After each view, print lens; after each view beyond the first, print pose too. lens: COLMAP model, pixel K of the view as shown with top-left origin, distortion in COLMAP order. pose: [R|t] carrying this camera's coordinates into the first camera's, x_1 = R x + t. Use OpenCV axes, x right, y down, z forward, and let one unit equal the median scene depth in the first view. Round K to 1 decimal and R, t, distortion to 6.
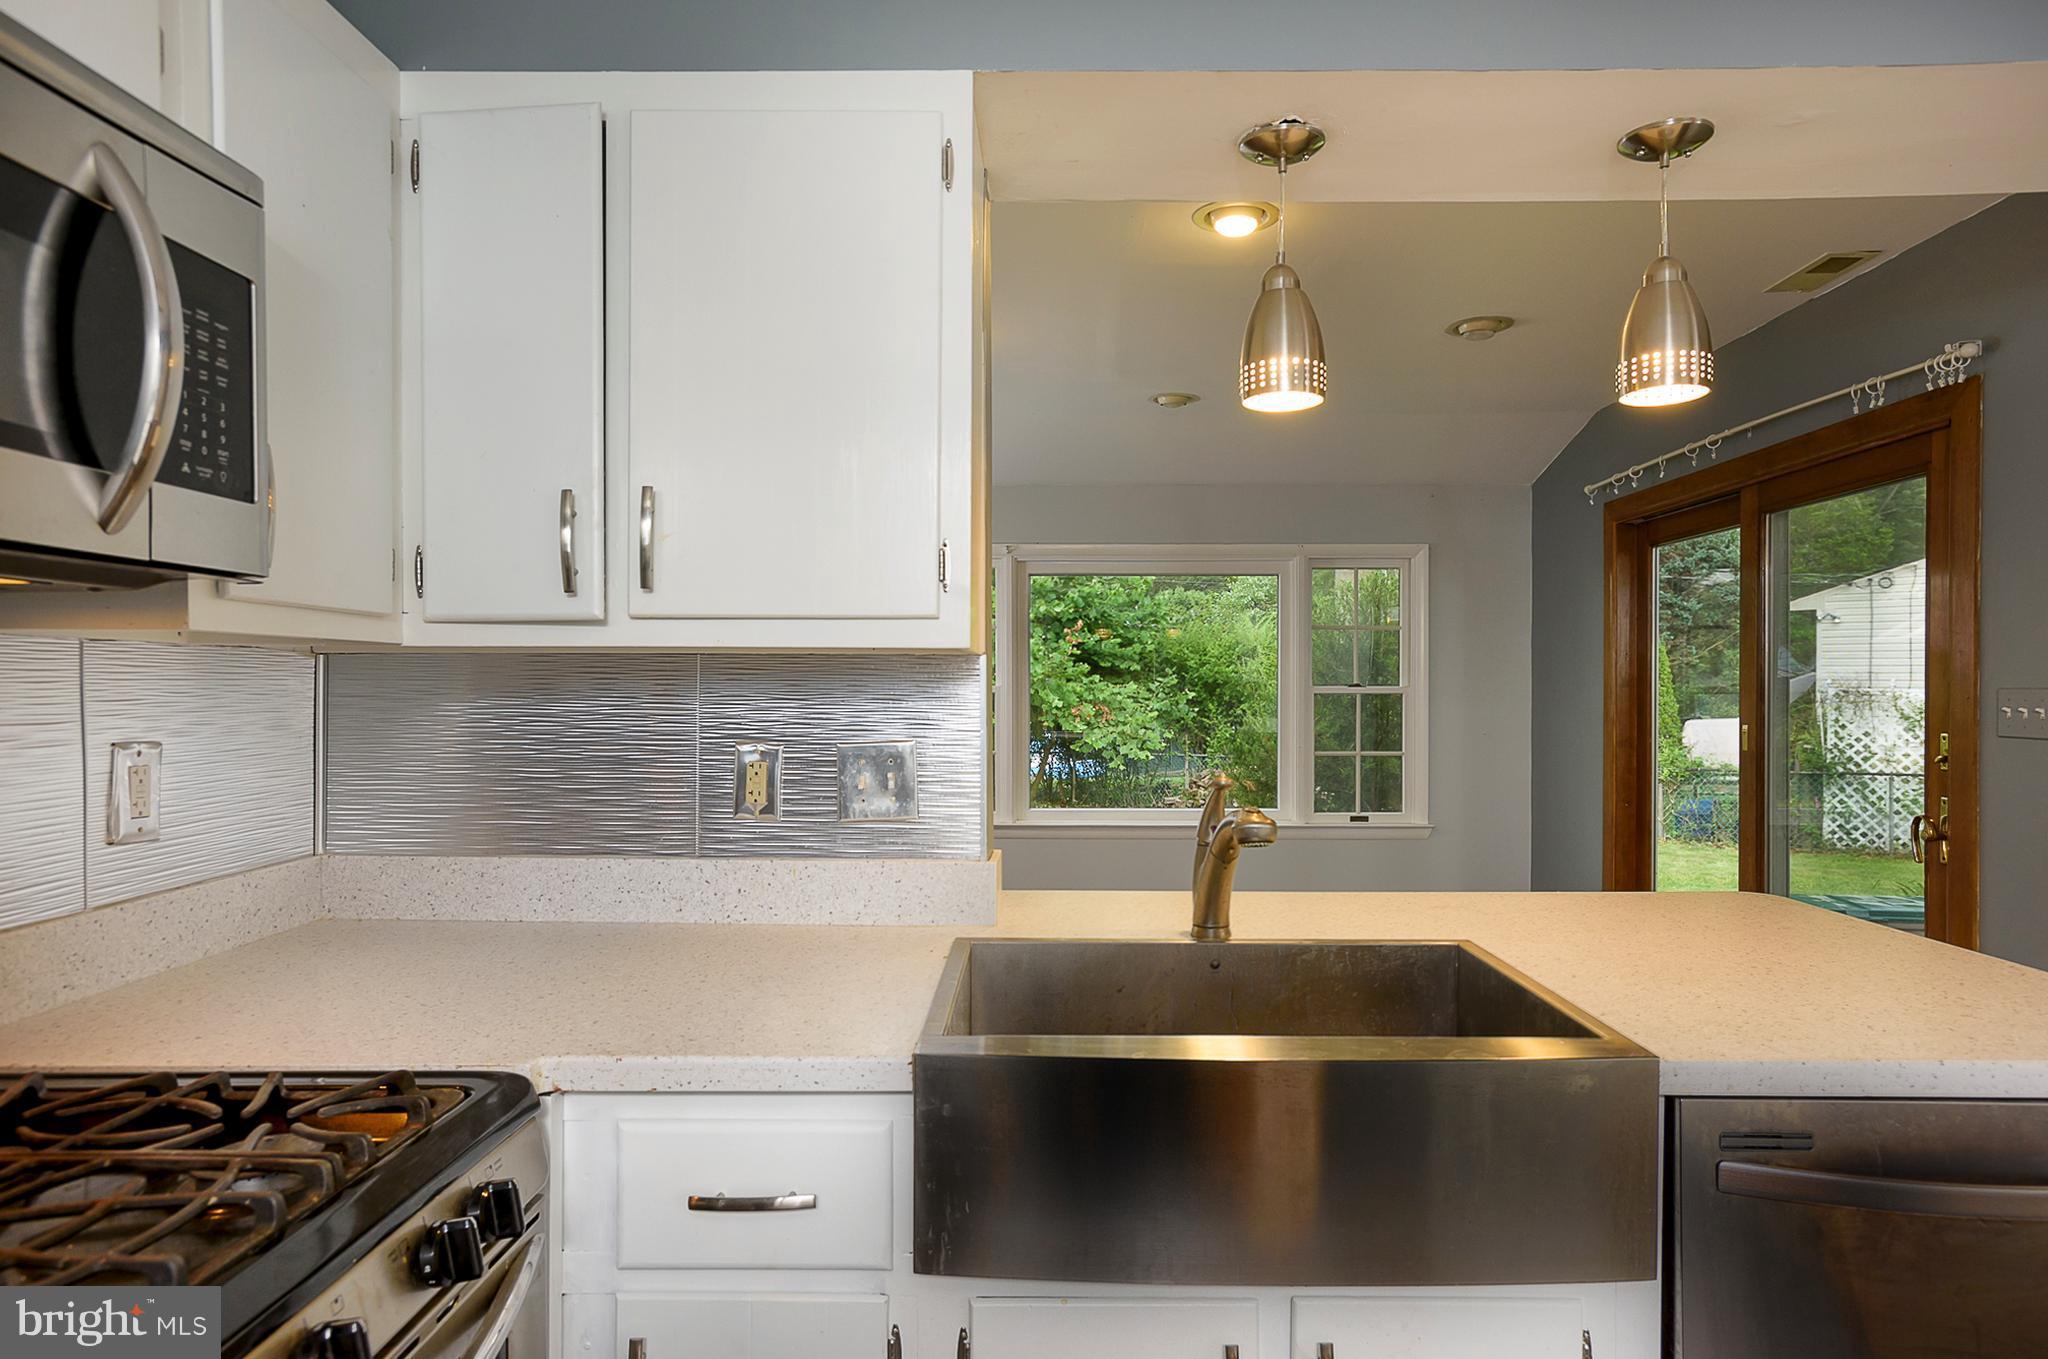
lens RADIAL K [[976.0, 0, 1037.8], [0, 976.0, 695.3], [0, 0, 1]] dist [-0.004519, 0.000235]
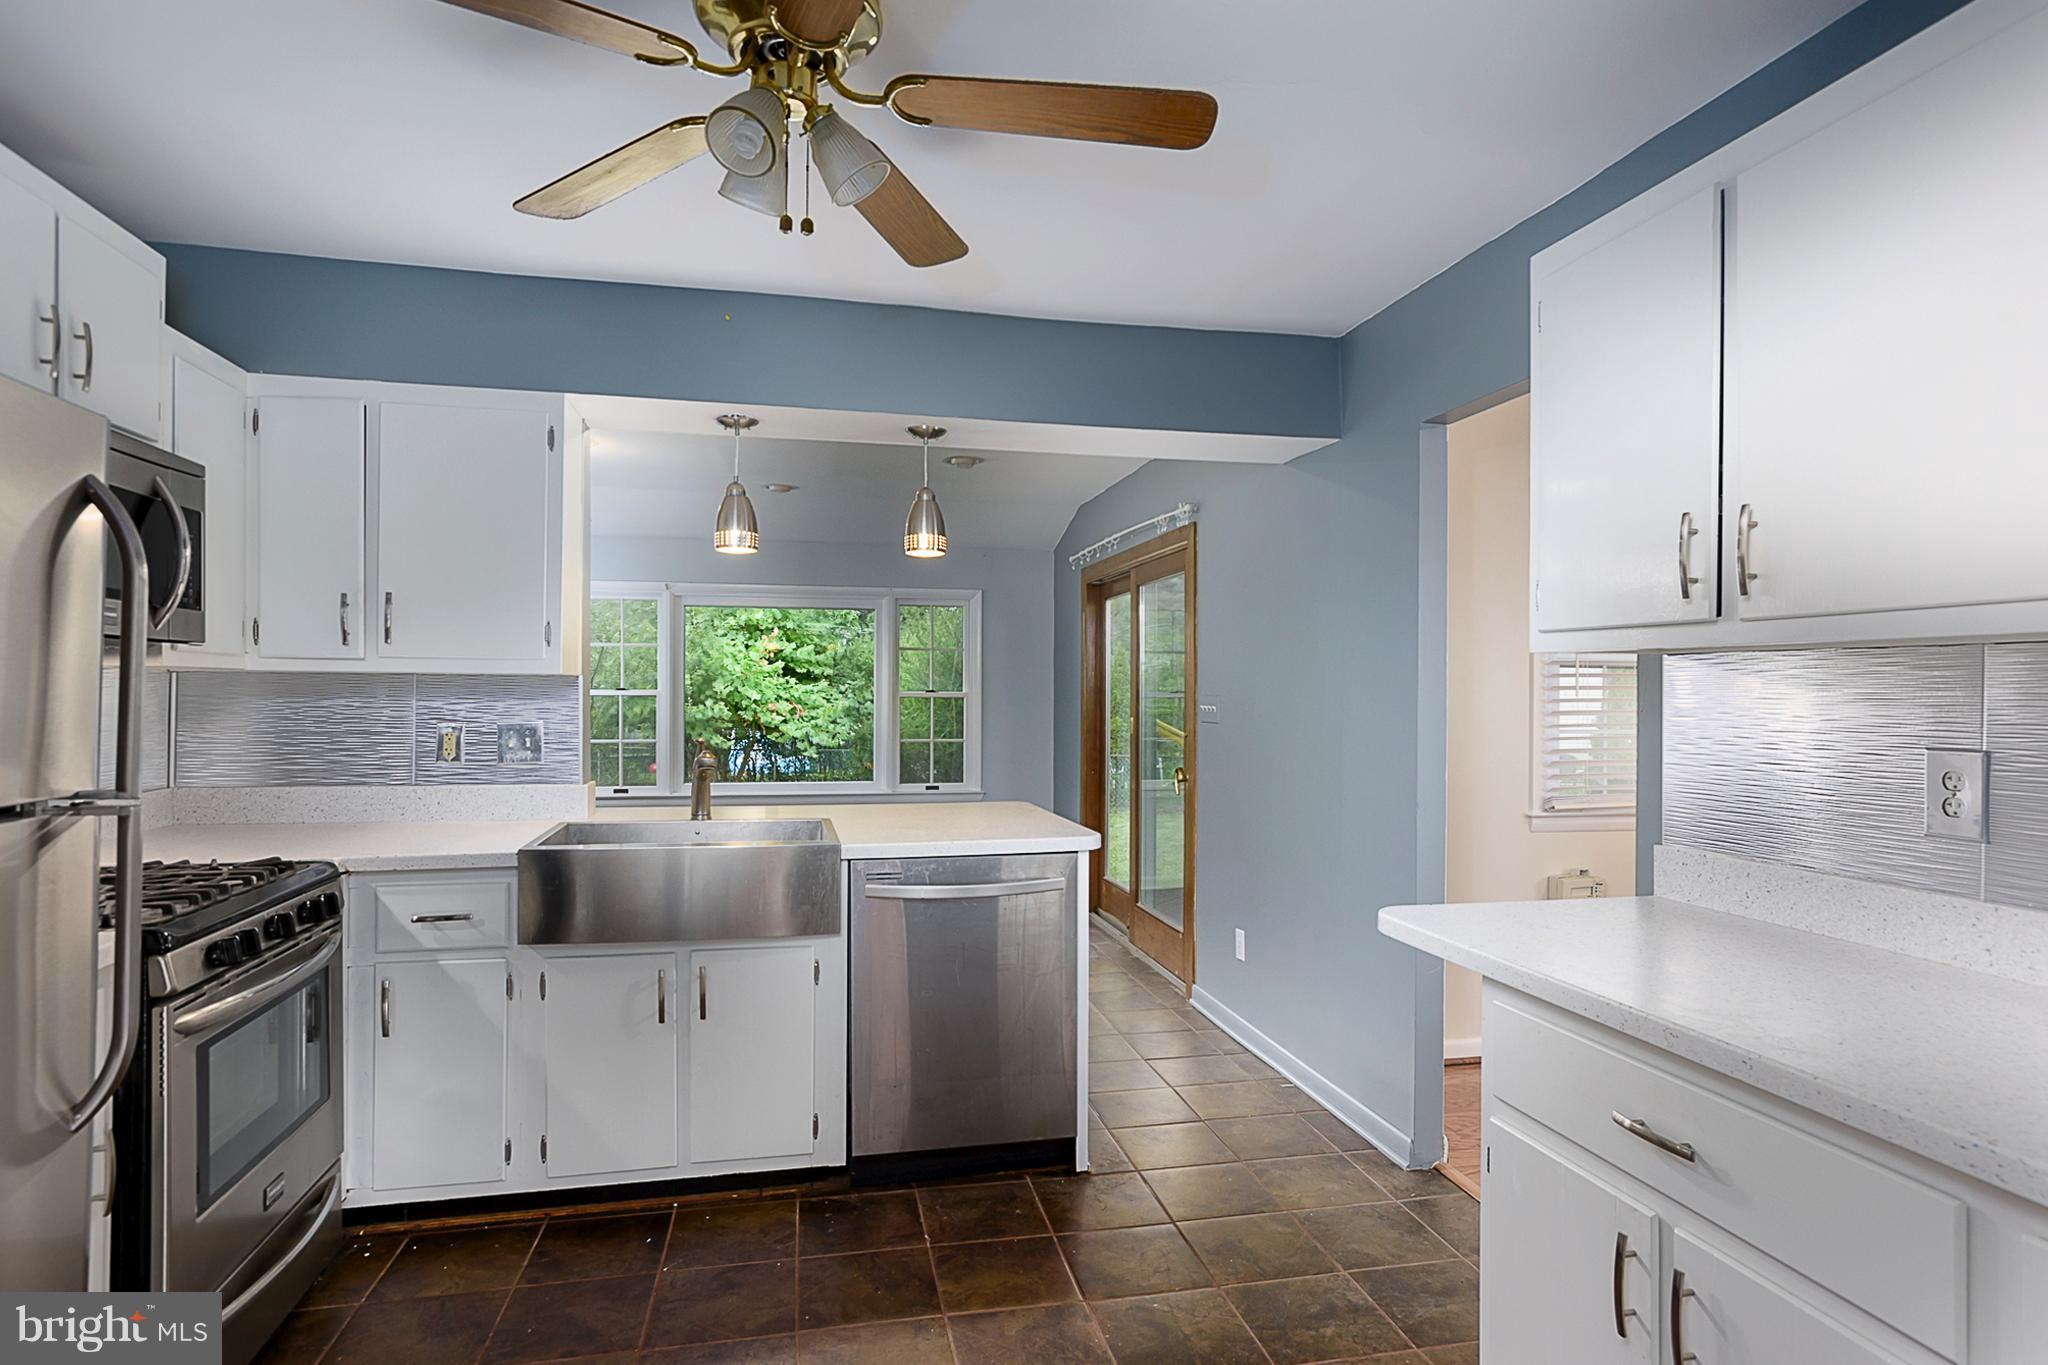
lens RADIAL K [[1045.8, 0, 1025.7], [0, 1045.8, 702.1], [0, 0, 1]] dist [-0.000268, 0.001123]
pose [[0.978504, 0.003501, 0.206198, 0.359293], [-0.004419, 0.999982, 0.003988, -0.002030], [-0.206181, -0.004814, 0.978502, -1.124503]]
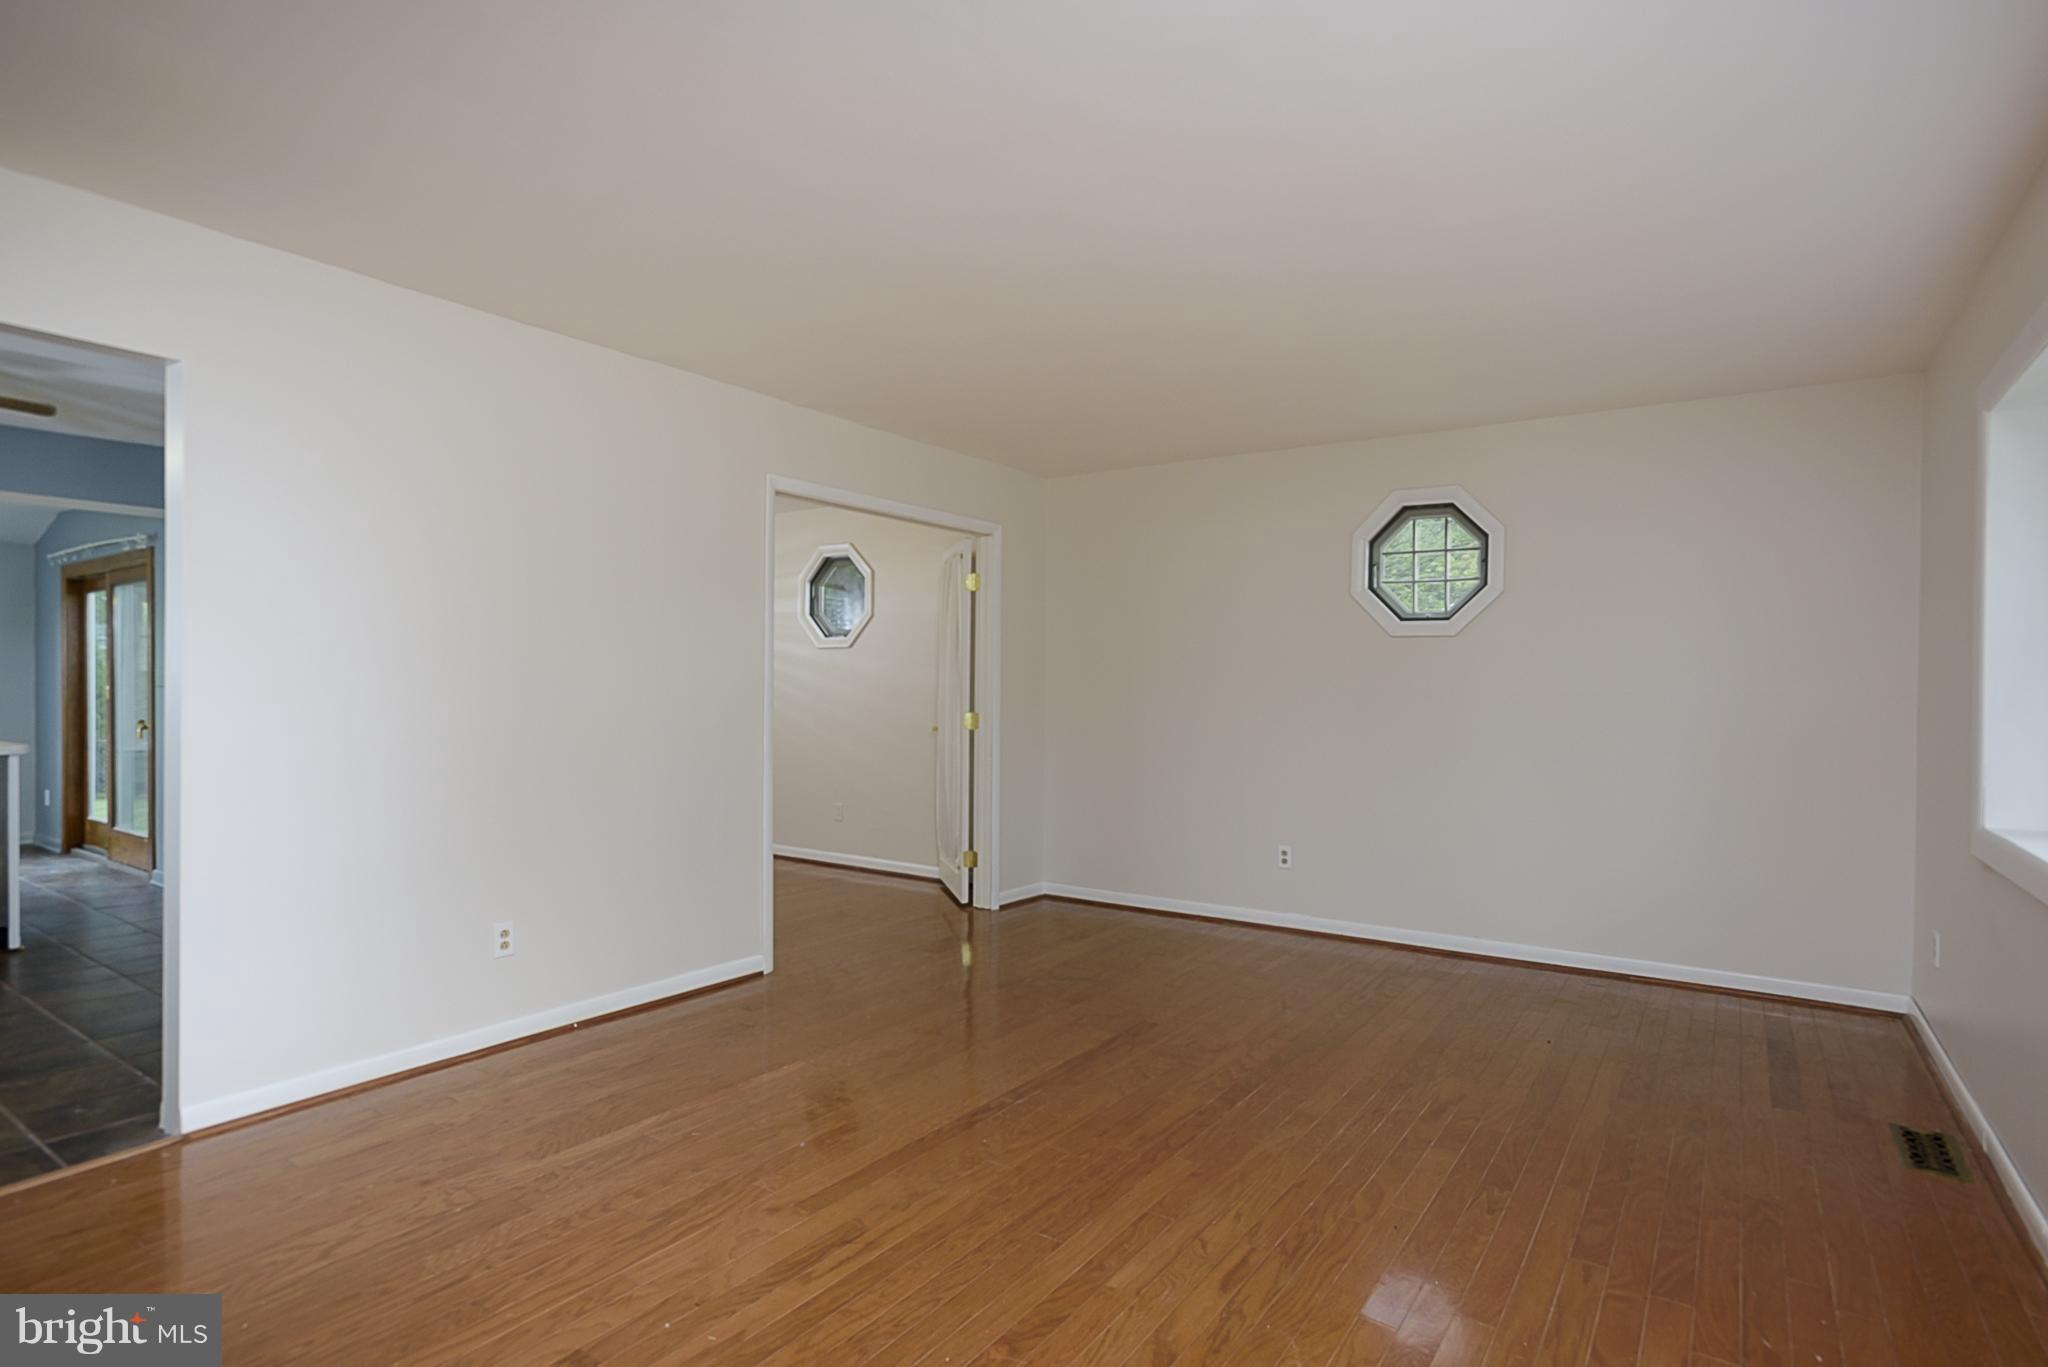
lens RADIAL K [[1045.8, 0, 1025.7], [0, 1045.8, 703.1], [0, 0, 1]] dist [-0.000268, 0.001123]
pose [[0.583574, -0.004693, 0.812047, 0.099549], [-0.004137, 0.999953, 0.008751, 0.068108], [-0.812050, -0.008466, 0.583527, -3.352588]]
